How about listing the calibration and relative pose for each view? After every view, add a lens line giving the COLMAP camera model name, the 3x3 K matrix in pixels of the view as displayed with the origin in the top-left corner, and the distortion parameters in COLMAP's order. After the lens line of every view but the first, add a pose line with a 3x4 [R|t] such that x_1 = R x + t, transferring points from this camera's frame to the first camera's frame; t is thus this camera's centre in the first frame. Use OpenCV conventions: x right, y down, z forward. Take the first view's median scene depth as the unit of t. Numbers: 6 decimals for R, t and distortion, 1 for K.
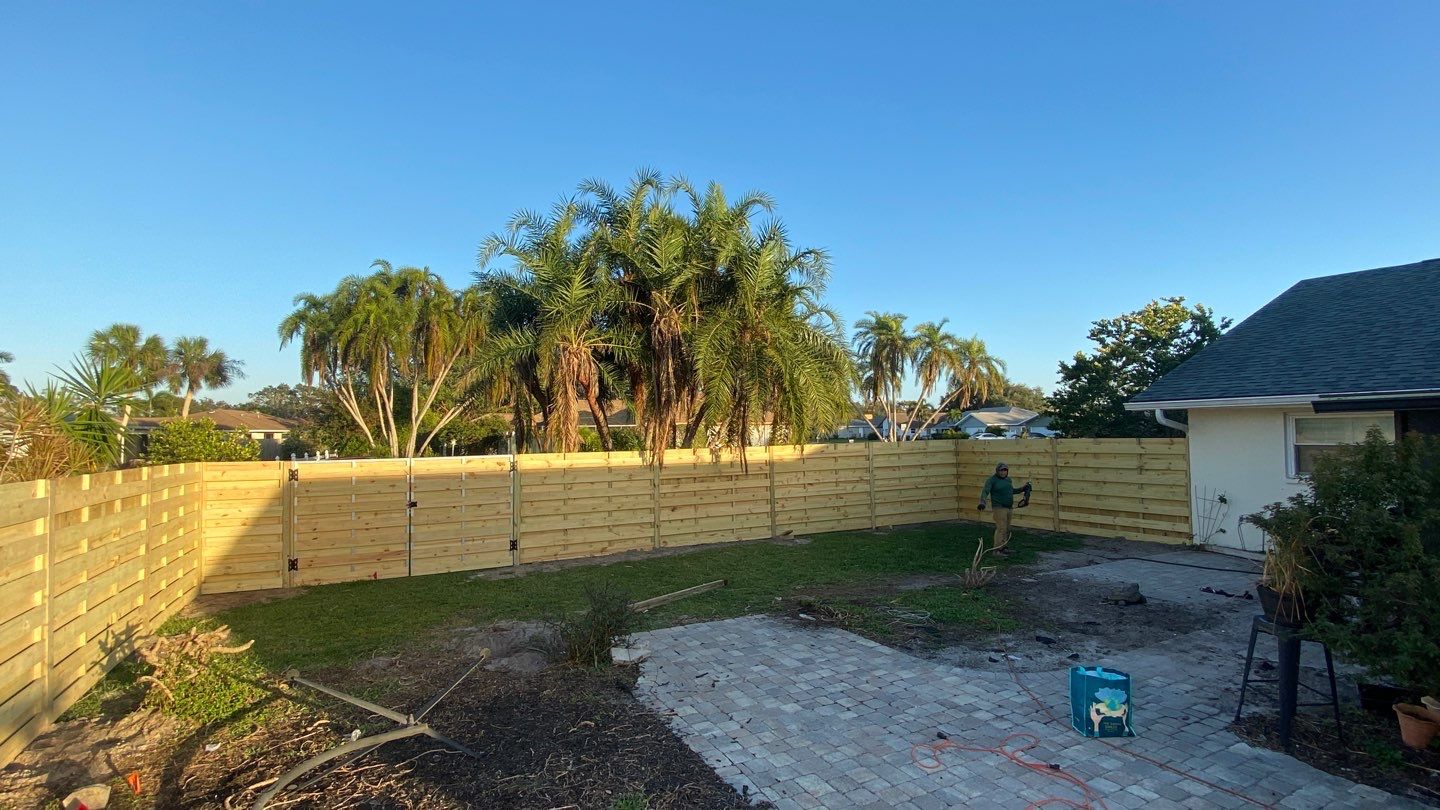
lens RADIAL K [[703.9, 0, 687.2], [0, 703.9, 405.1], [0, 0, 1]] dist [0.048868, -0.044759]
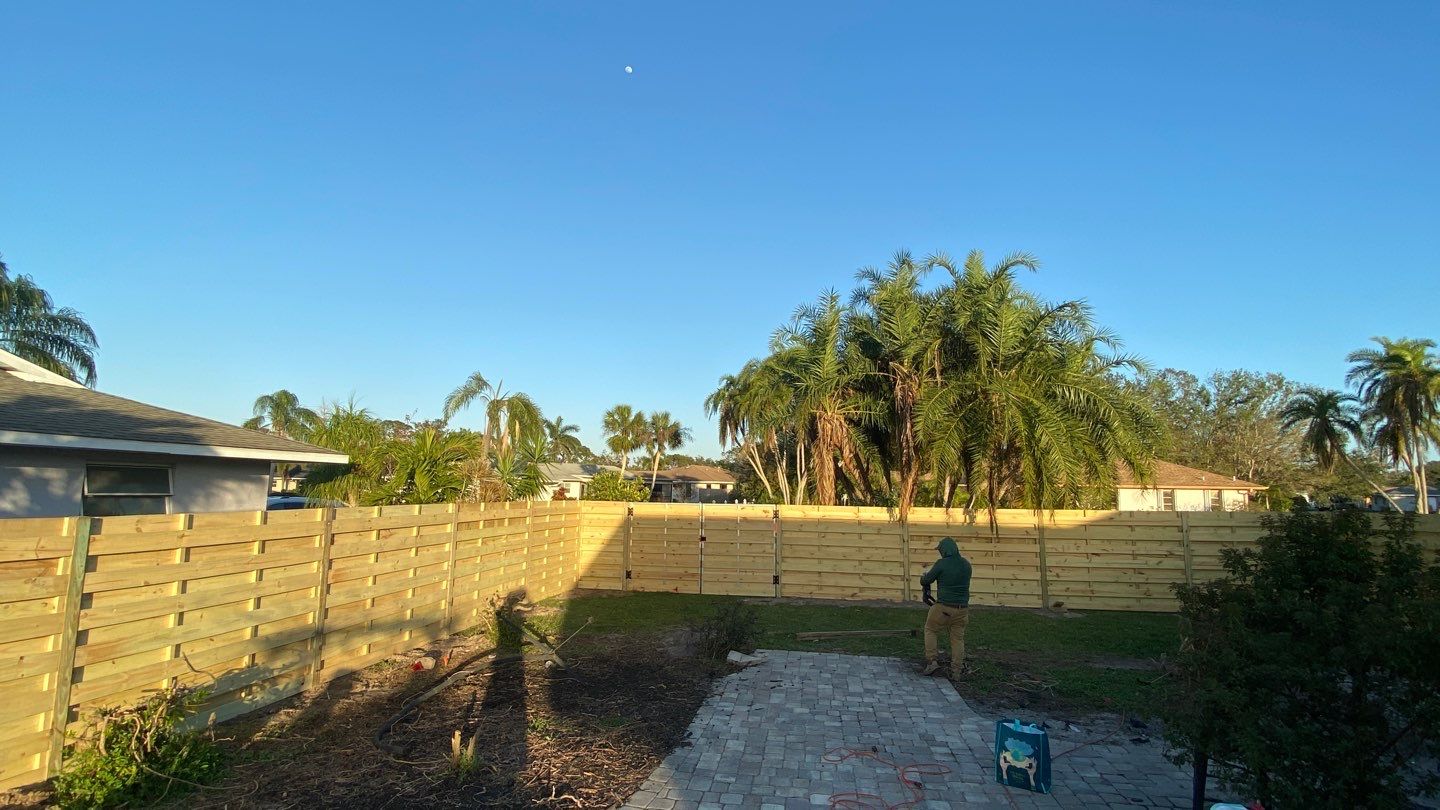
lens RADIAL K [[721.2, 0, 700.3], [0, 721.2, 409.3], [0, 0, 1]] dist [0.081658, -0.053591]
pose [[0.791579, -0.040981, -0.609691, 0.393272], [-0.002948, 0.997481, -0.070875, -0.005474], [0.611060, 0.057900, 0.789464, -0.075462]]
